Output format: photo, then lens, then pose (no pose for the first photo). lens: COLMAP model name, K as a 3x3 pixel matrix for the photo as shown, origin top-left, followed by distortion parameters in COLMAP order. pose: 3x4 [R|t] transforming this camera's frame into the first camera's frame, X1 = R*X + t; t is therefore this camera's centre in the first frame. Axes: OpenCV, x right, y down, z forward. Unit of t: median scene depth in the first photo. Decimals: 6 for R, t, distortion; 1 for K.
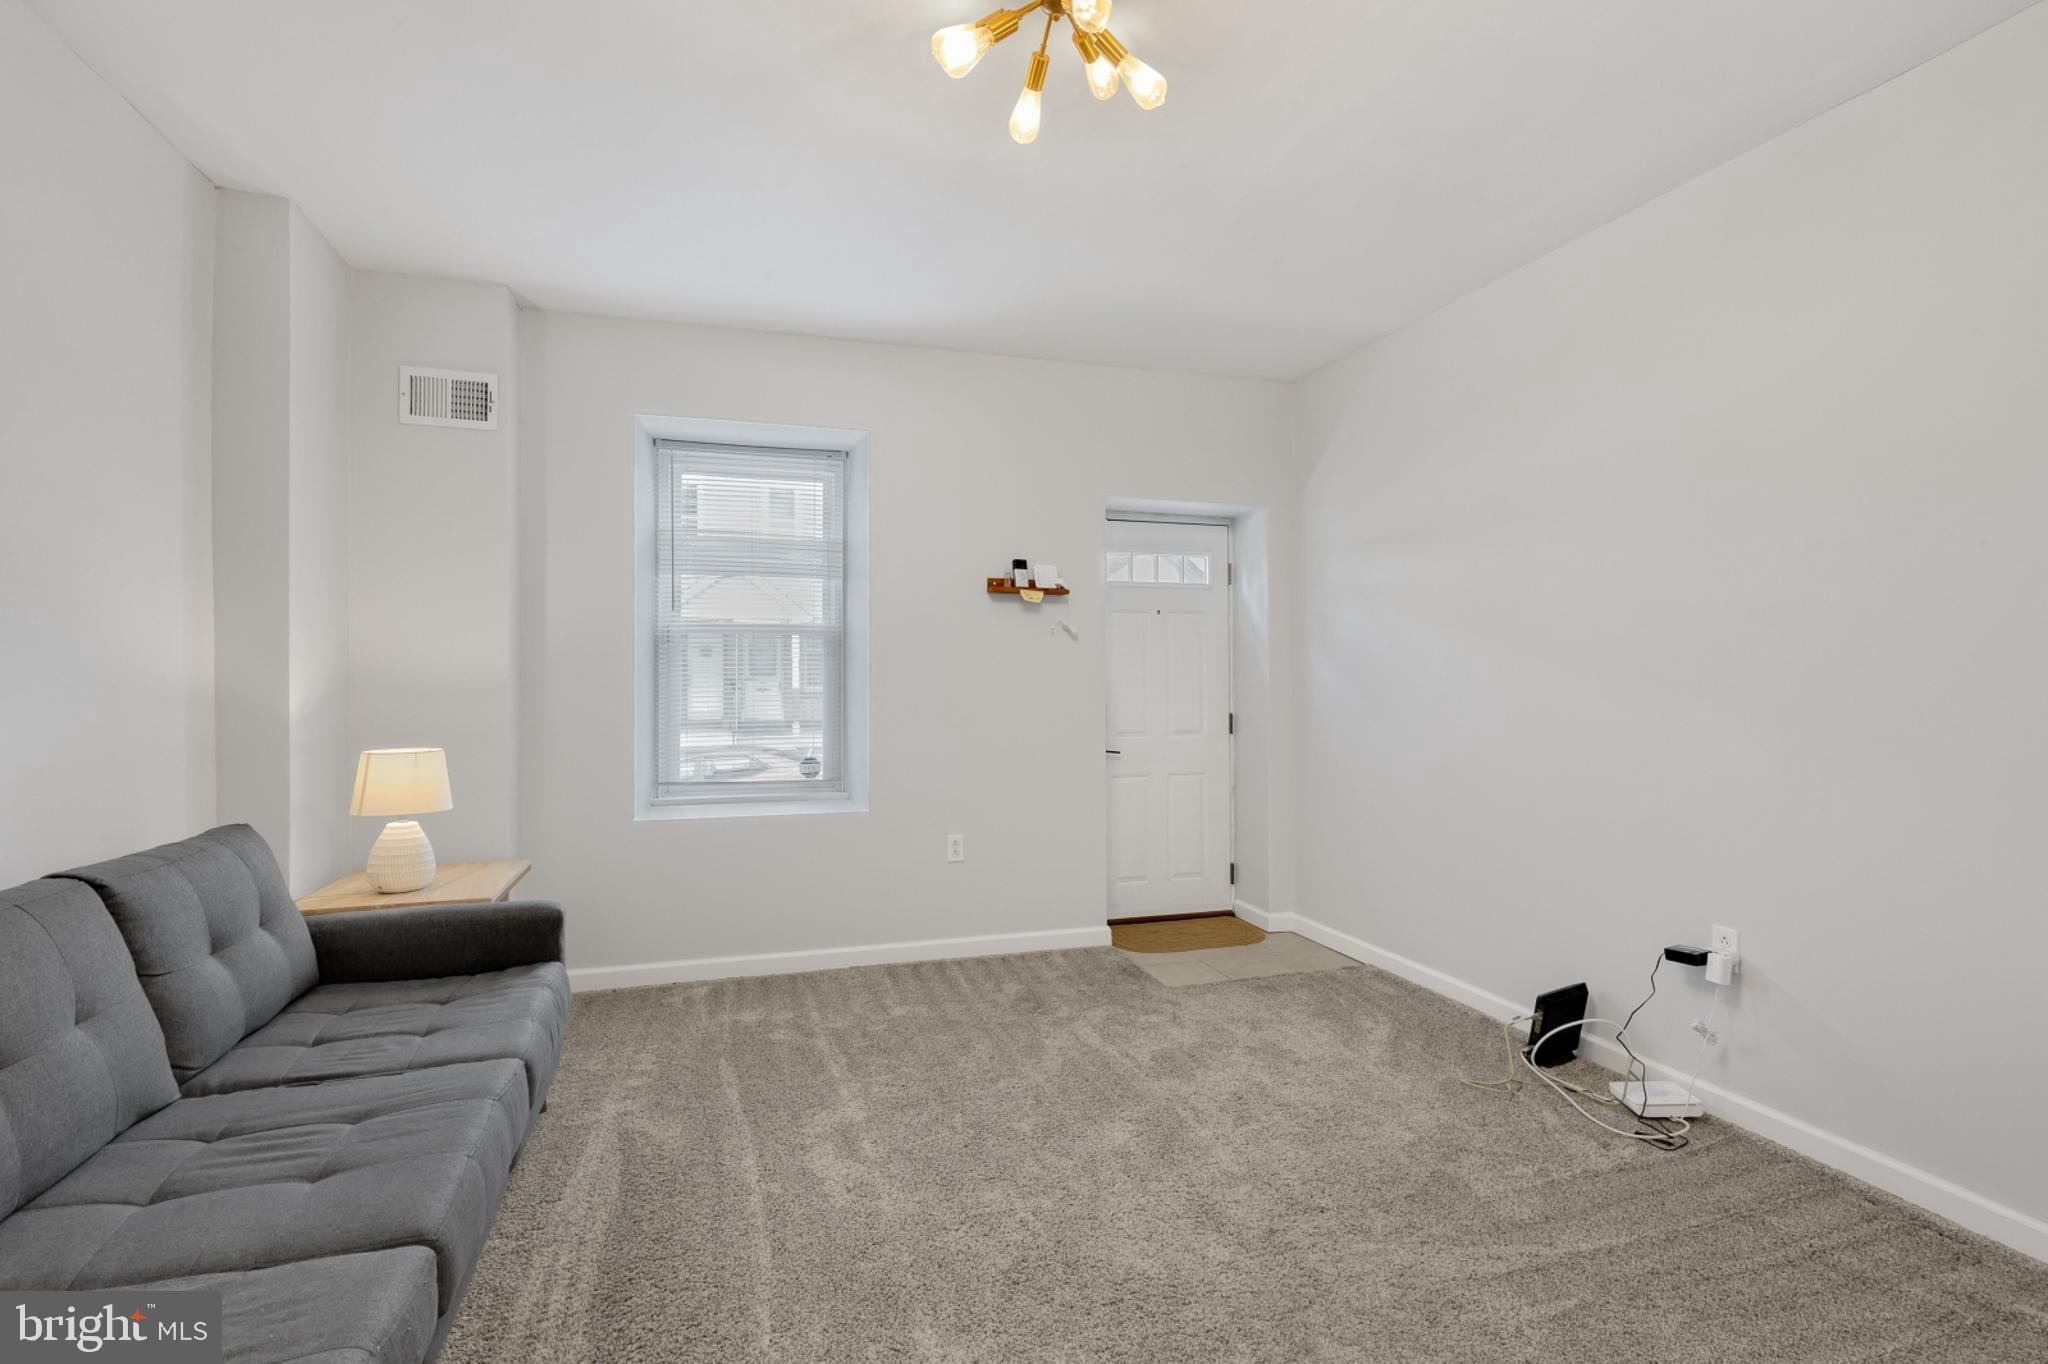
lens RADIAL K [[941.8, 0, 1020.2], [0, 941.8, 683.8], [0, 0, 1]] dist [0.007061, -0.003925]
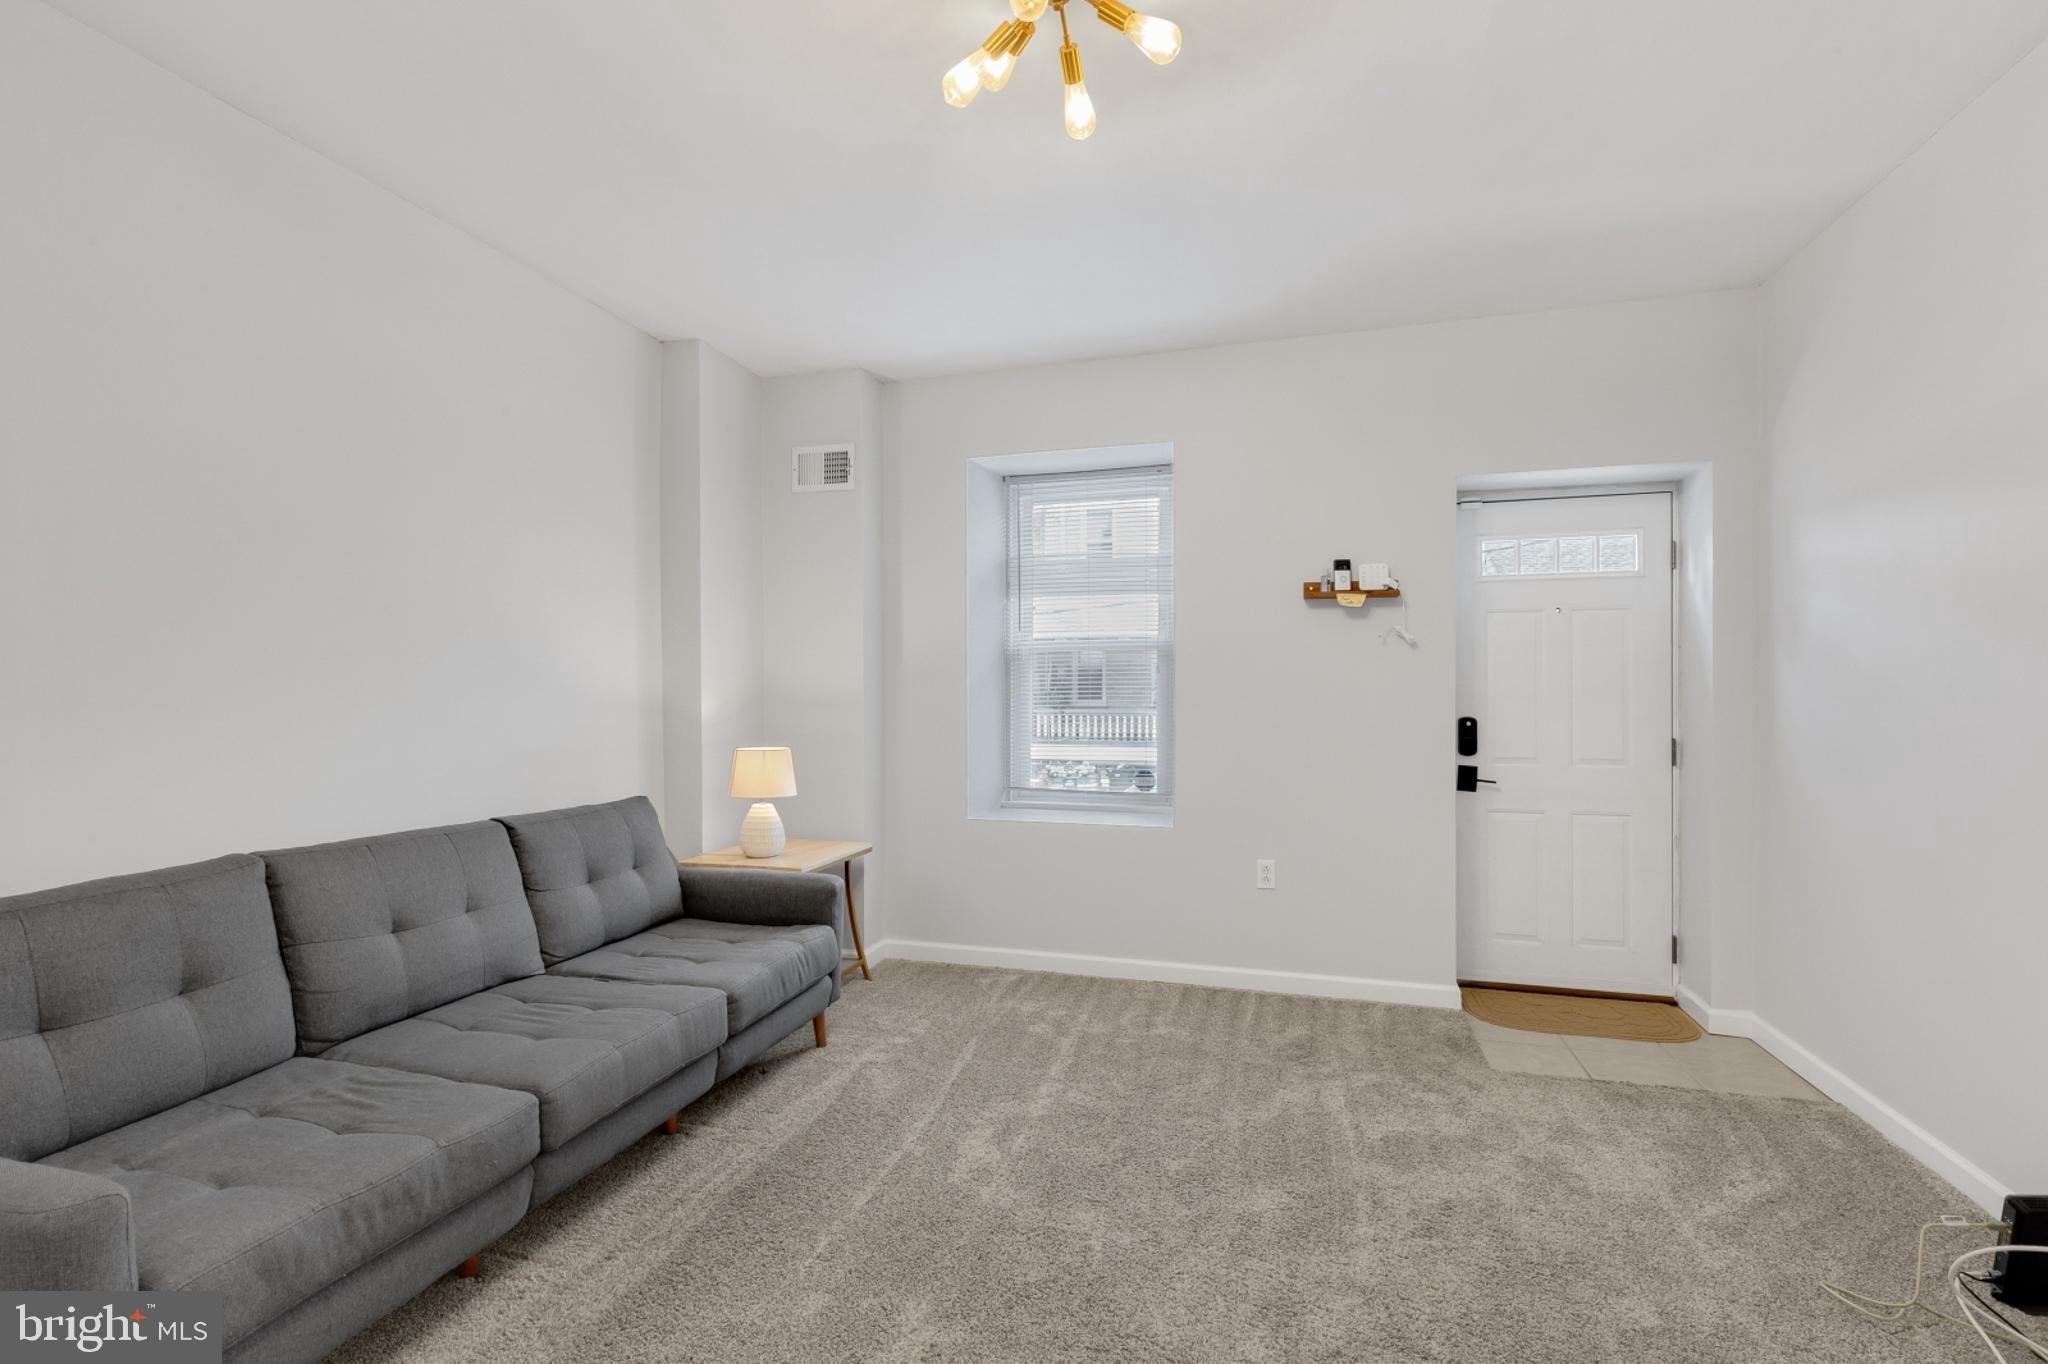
lens RADIAL K [[954.8, 0, 1003.1], [0, 954.8, 709.7], [0, 0, 1]] dist [0.004728, -0.001090]
pose [[0.830210, 0.009321, -0.557373, 0.276245], [-0.002964, 0.999920, 0.012307, 0.000125], [0.557443, -0.008565, 0.830171, 0.077565]]
